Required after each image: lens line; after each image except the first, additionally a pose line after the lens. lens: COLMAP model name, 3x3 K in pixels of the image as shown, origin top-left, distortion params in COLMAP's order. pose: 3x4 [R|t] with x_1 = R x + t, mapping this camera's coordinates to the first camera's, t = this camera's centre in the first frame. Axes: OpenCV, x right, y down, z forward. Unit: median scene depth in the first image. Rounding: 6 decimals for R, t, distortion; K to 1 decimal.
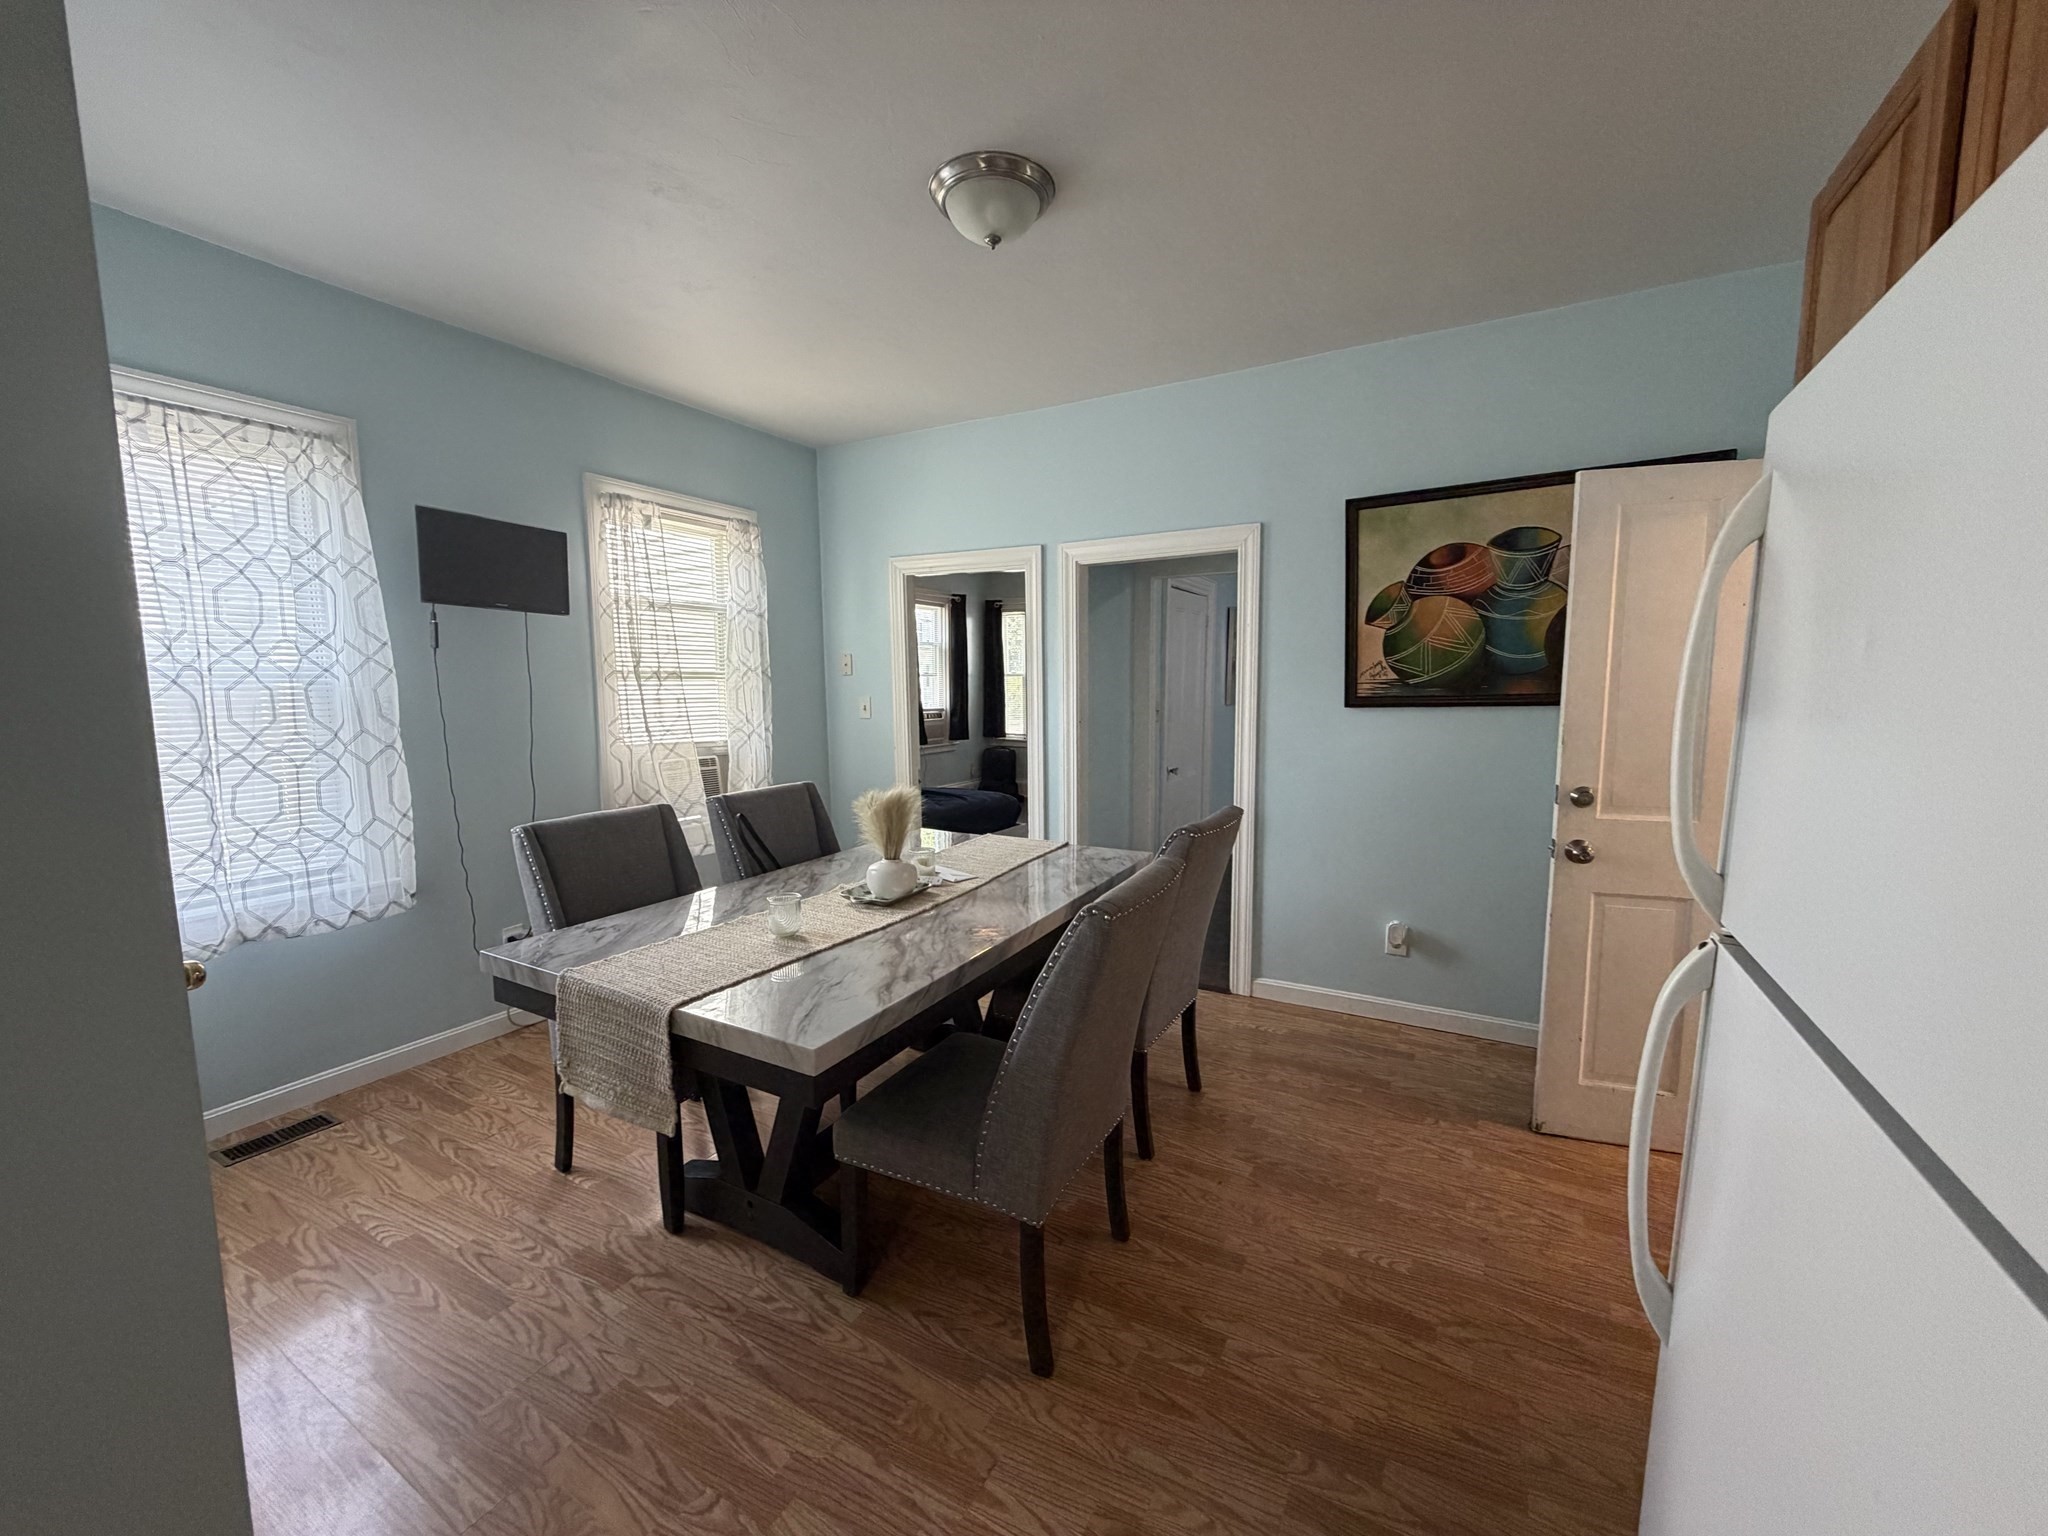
lens RADIAL K [[816.8, 0, 1018.0], [0, 816.8, 768.4], [0, 0, 1]] dist [0.001314, 0.000486]
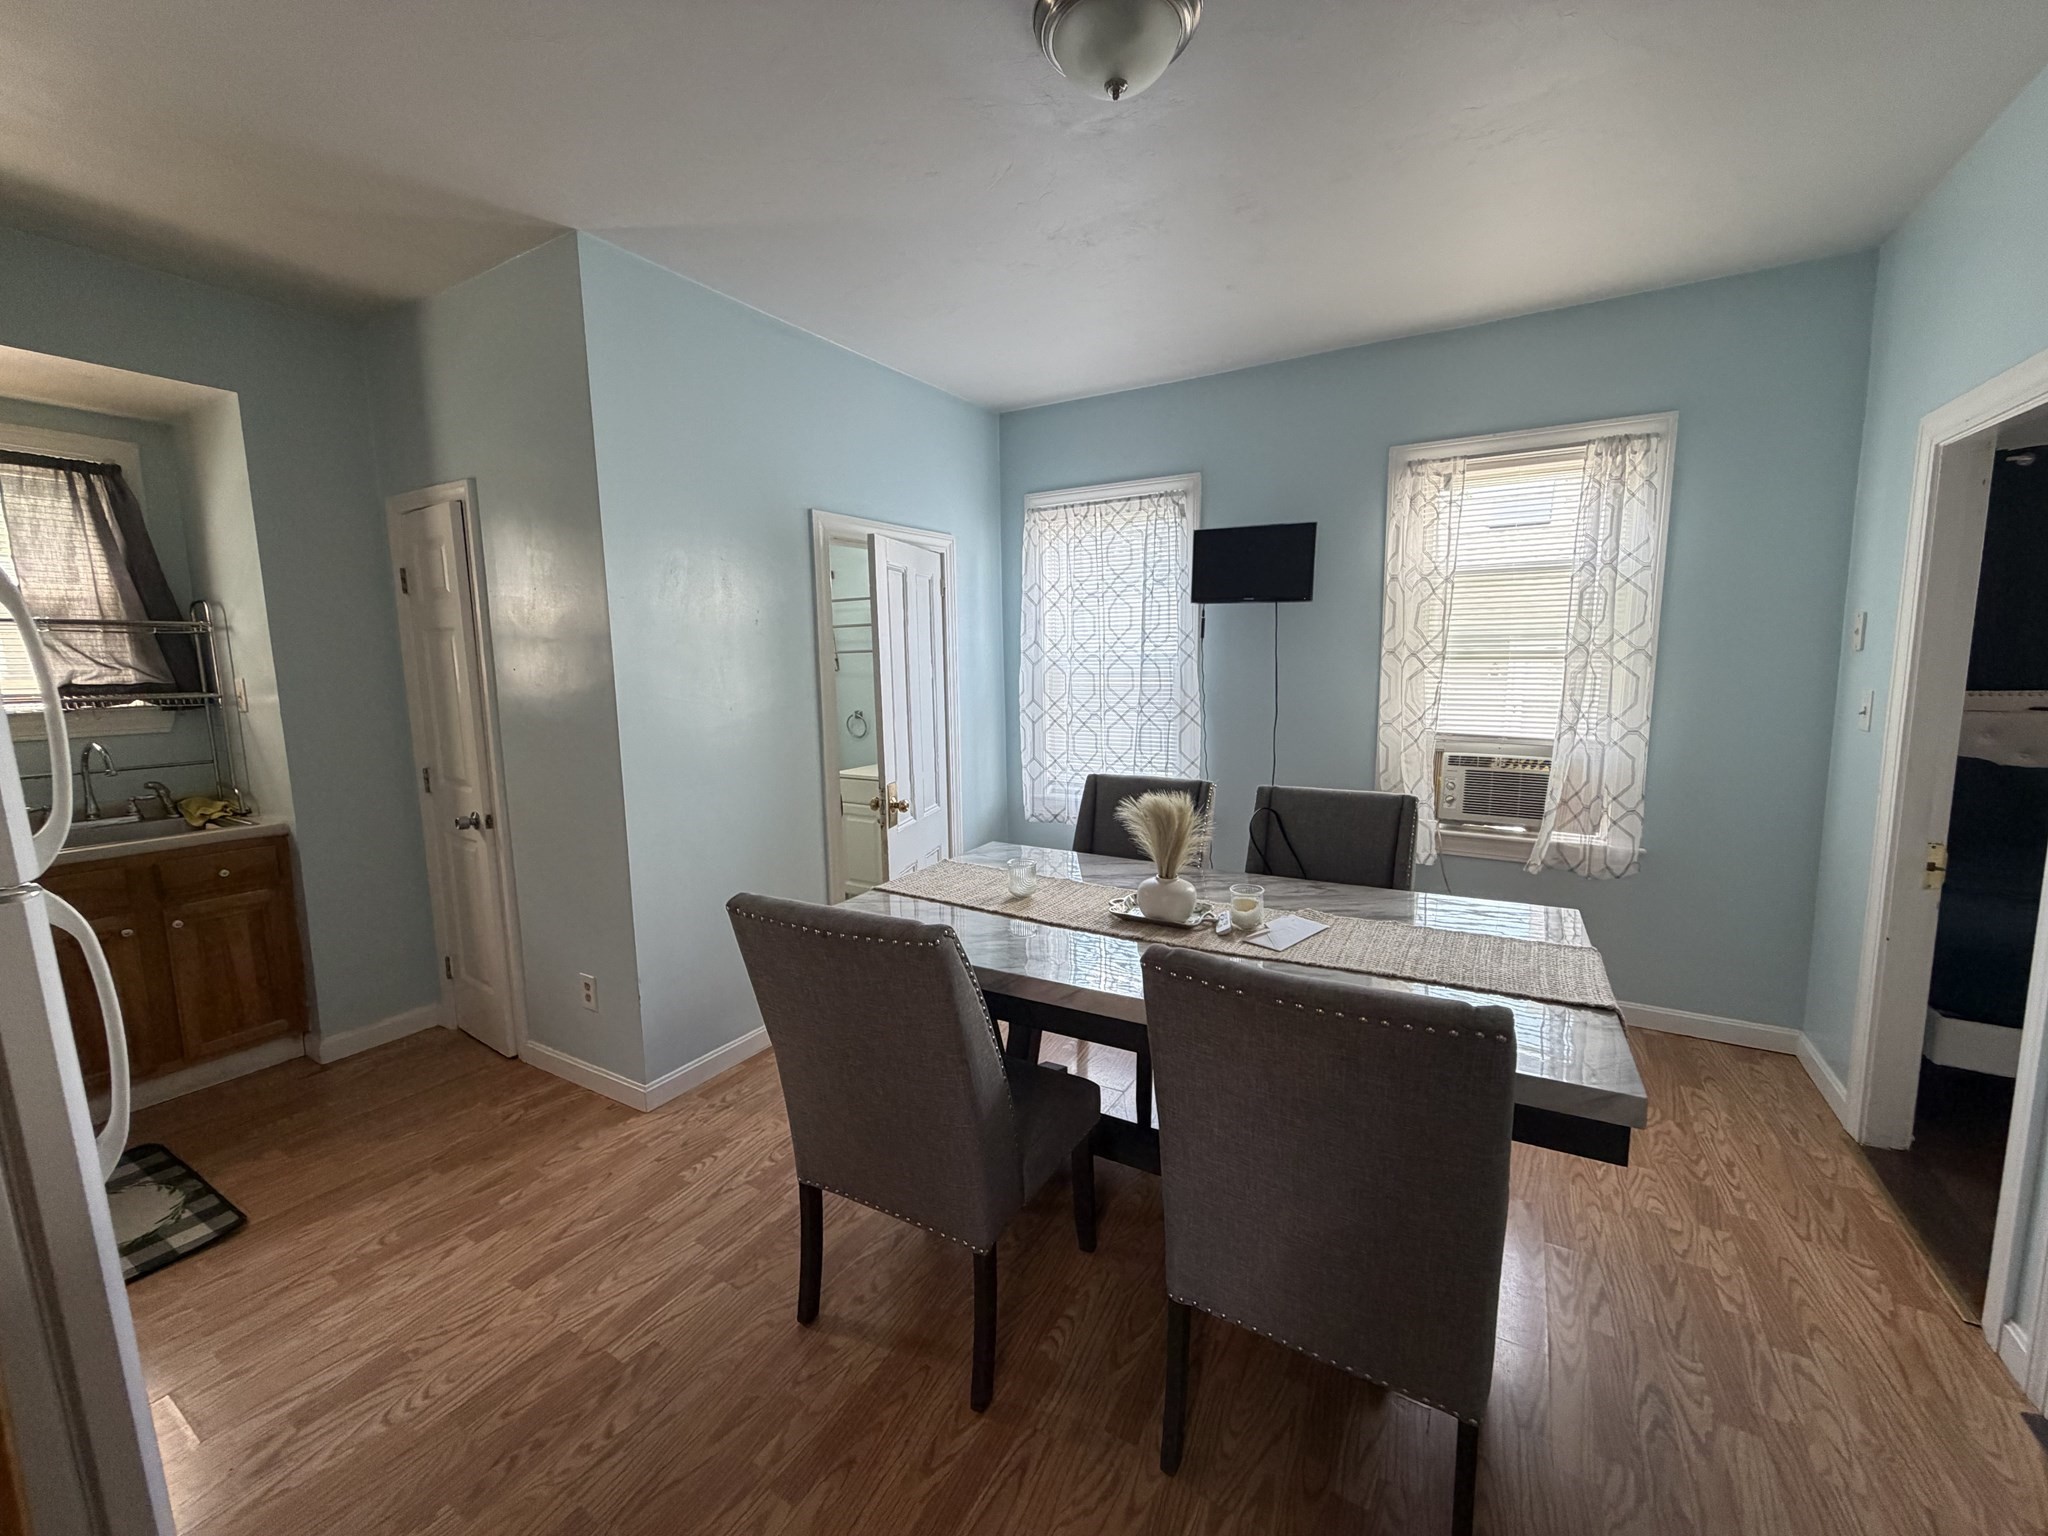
lens RADIAL K [[816.8, 0, 1019.2], [0, 816.8, 765.7], [0, 0, 1]] dist [0.001314, 0.000486]
pose [[-0.016592, 0.134546, -0.990768, 0.689708], [-0.098087, 0.985906, 0.135528, -0.106744], [0.995040, 0.099430, -0.003161, 0.834078]]
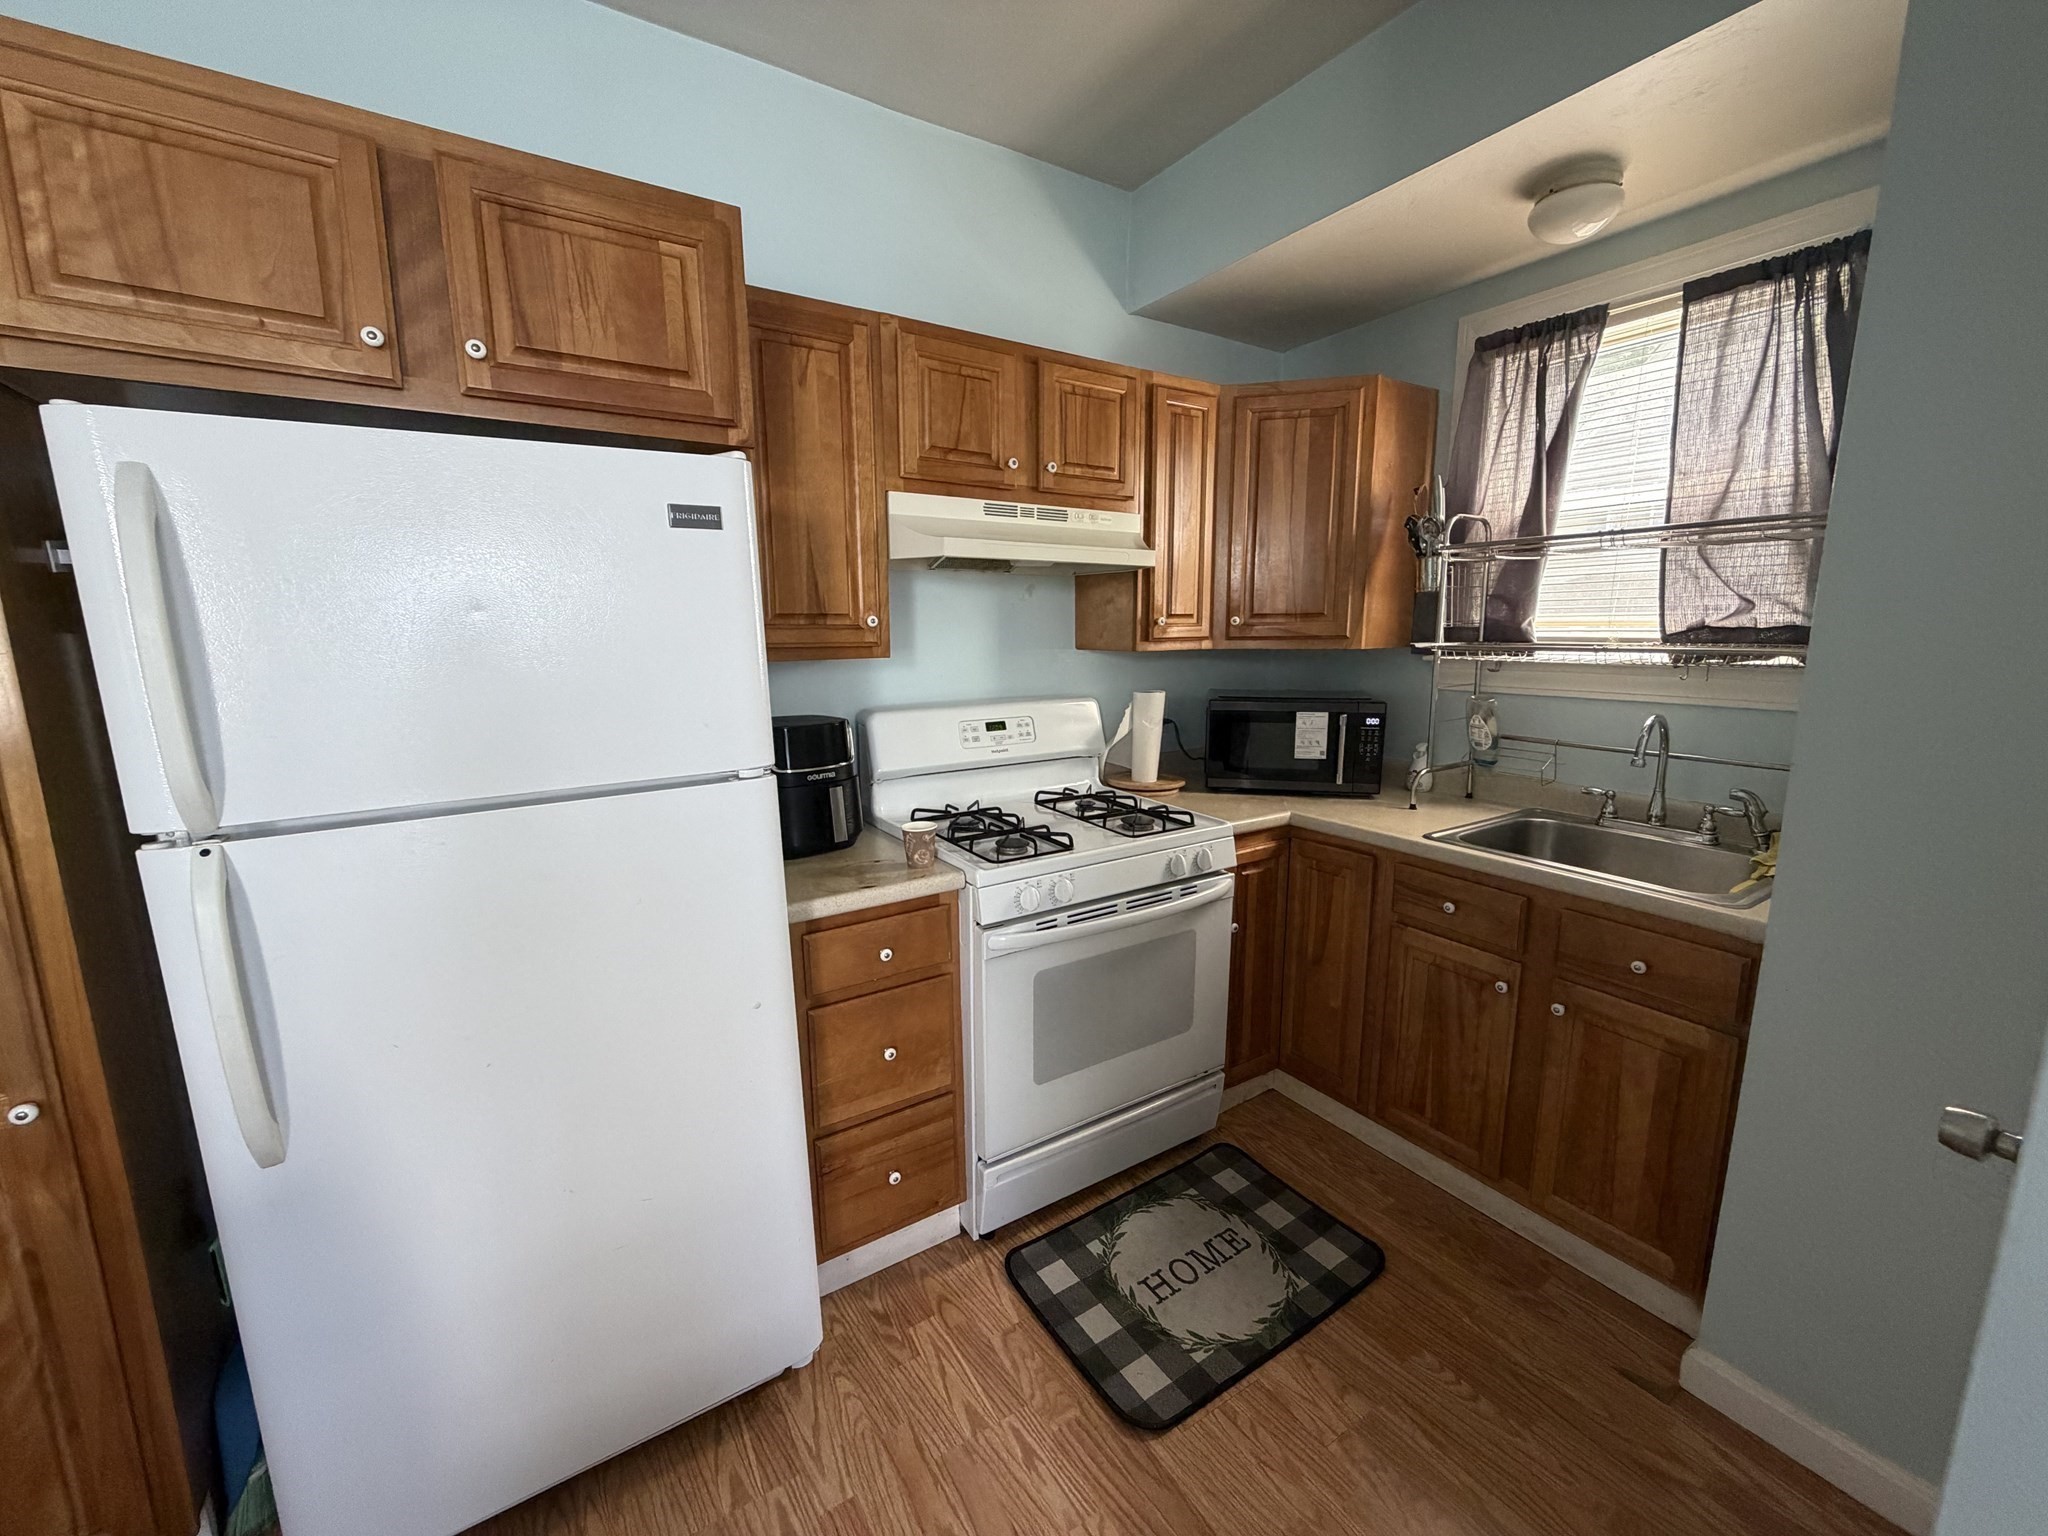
lens RADIAL K [[816.8, 0, 1026.6], [0, 816.8, 766.7], [0, 0, 1]] dist [0.001314, 0.000486]
pose [[-0.886279, -0.065905, 0.458439, -0.260684], [0.064739, 0.962479, 0.263521, -0.049071], [-0.458605, 0.263232, -0.848758, 0.469971]]
